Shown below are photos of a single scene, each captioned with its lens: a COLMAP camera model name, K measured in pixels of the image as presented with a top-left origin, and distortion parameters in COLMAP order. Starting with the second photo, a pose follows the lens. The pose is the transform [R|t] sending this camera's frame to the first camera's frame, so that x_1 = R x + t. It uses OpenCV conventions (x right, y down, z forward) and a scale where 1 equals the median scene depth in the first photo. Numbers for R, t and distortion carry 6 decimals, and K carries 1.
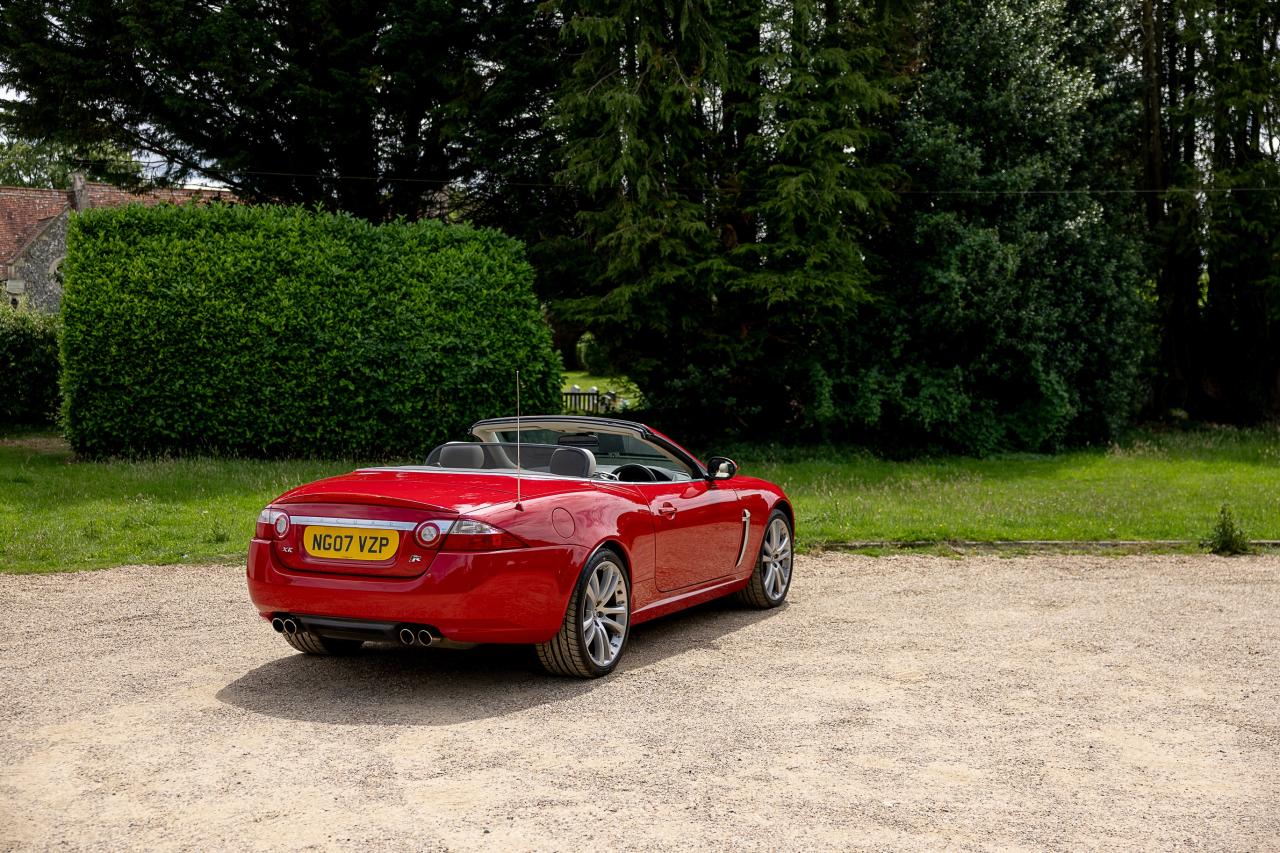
lens RADIAL K [[1688.6, 0, 631.7], [0, 1688.6, 425.1], [0, 0, 1]] dist [-0.001960, 0.073512]
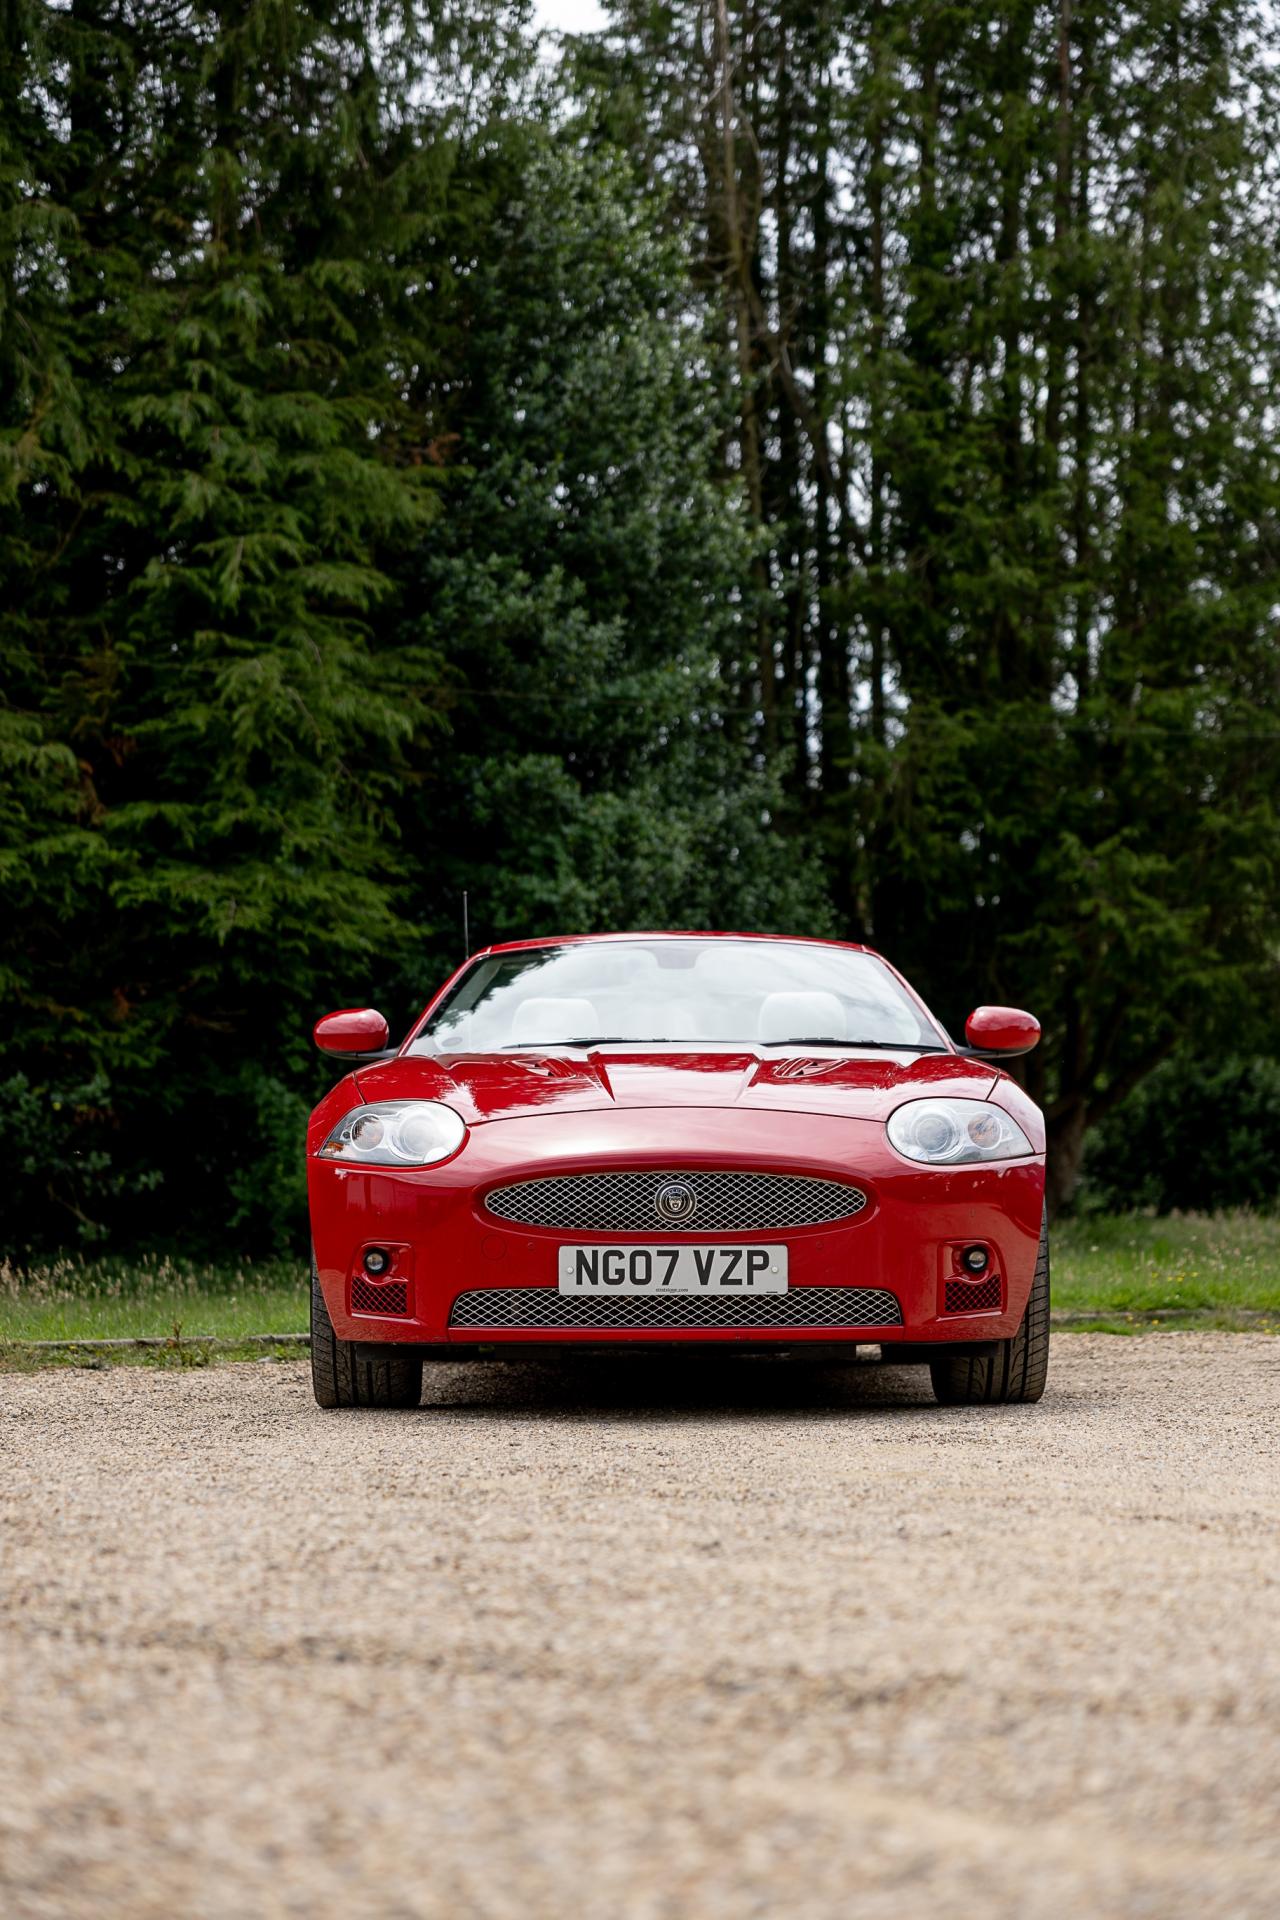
lens RADIAL K [[3721.3, 0, 647.9], [0, 3721.3, 1011.8], [0, 0, 1]] dist [0.008856, -0.315899]
pose [[0.901619, 0.013641, 0.432315, -0.240200], [0.033608, 0.994271, -0.101465, 0.052300], [-0.431223, 0.106012, 0.895996, 0.073842]]
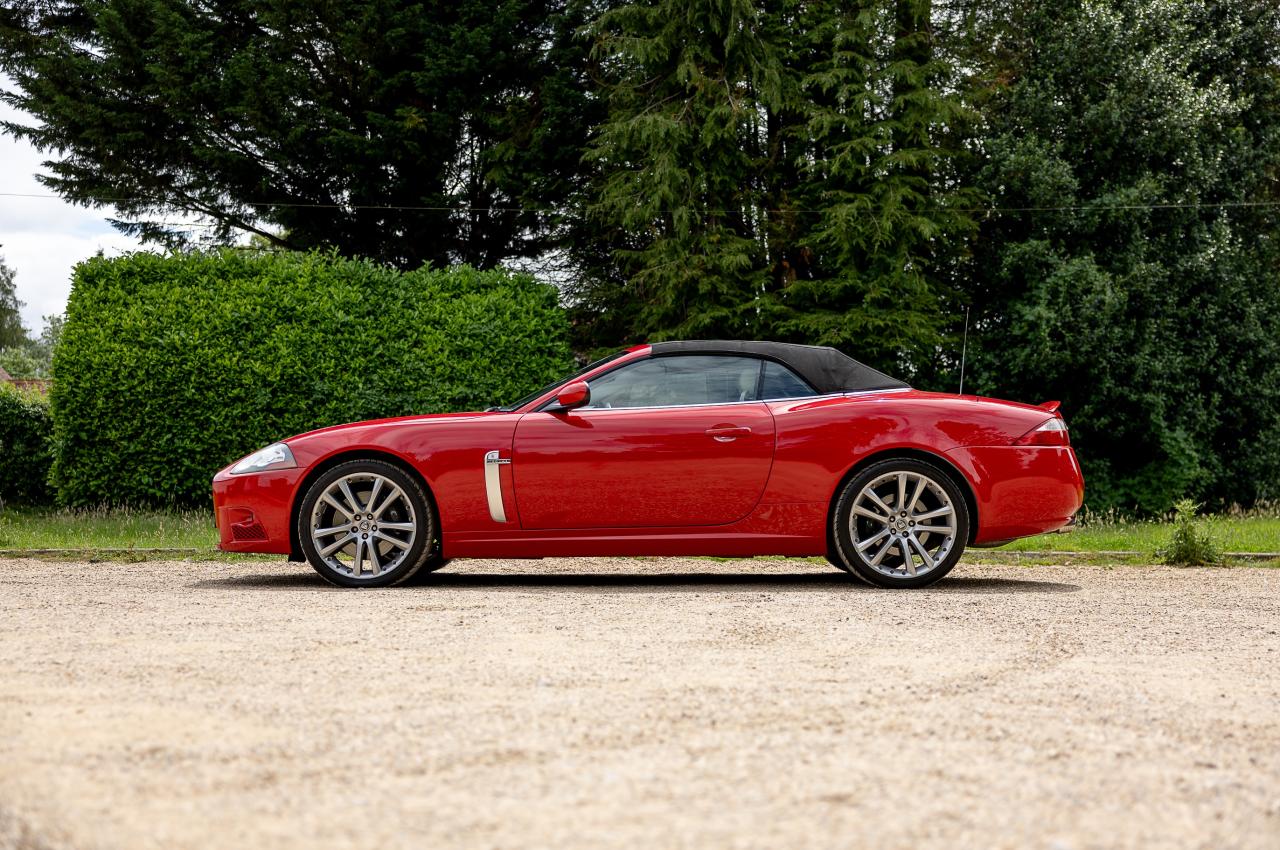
lens RADIAL K [[1804.3, 0, 626.1], [0, 1804.3, 421.8], [0, 0, 1]] dist [-0.014341, 0.077836]
pose [[0.985103, -0.010762, -0.171626, 0.142839], [-0.004566, 0.996051, -0.088669, 0.050786], [0.171903, 0.088131, 0.981164, 0.072085]]
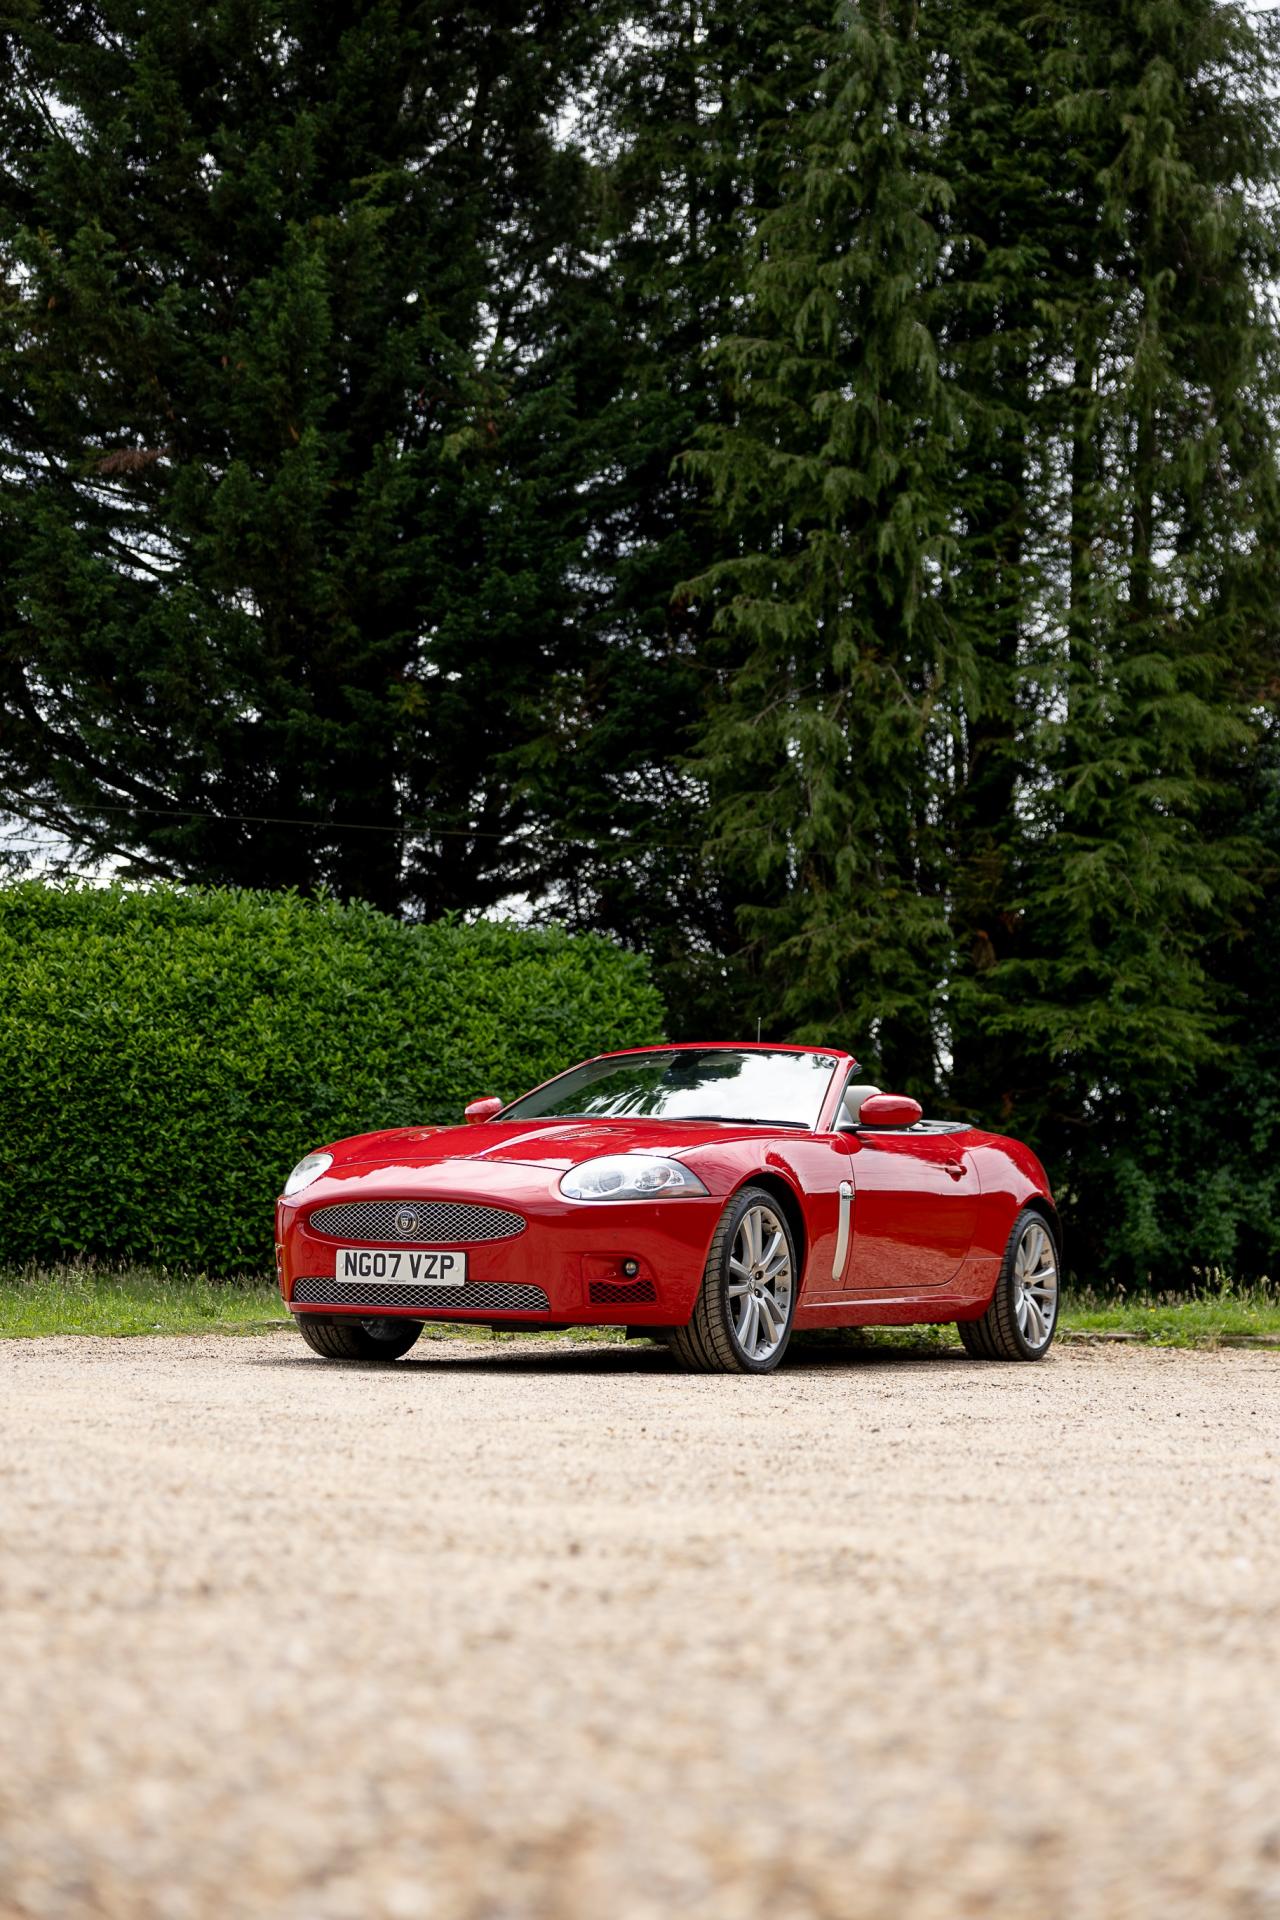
lens RADIAL K [[2750.8, 0, 624.0], [0, 2750.8, 970.6], [0, 0, 1]] dist [0.007878, 0.062522]
pose [[0.999129, 0.012567, -0.039785, -0.034092], [-0.018697, 0.987312, -0.157687, 0.058508], [0.037299, 0.158294, 0.986687, 0.009105]]
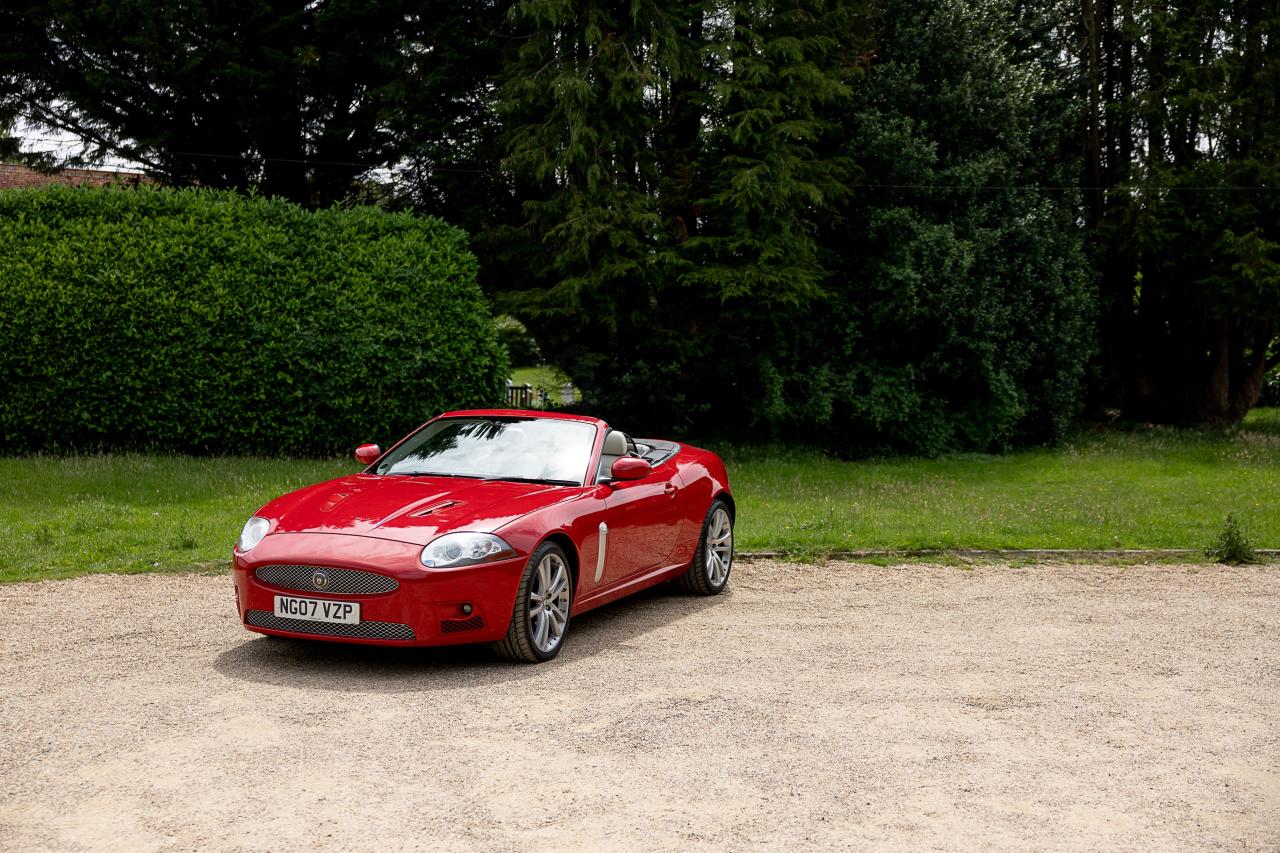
lens RADIAL K [[1703.9, 0, 631.4], [0, 1703.9, 427.9], [0, 0, 1]] dist [0.010749, 0.036798]
pose [[0.997607, 0.007191, 0.068769, -0.038116], [-0.007673, 0.999948, 0.006747, -0.003598], [-0.068716, -0.007258, 0.997610, 0.023440]]
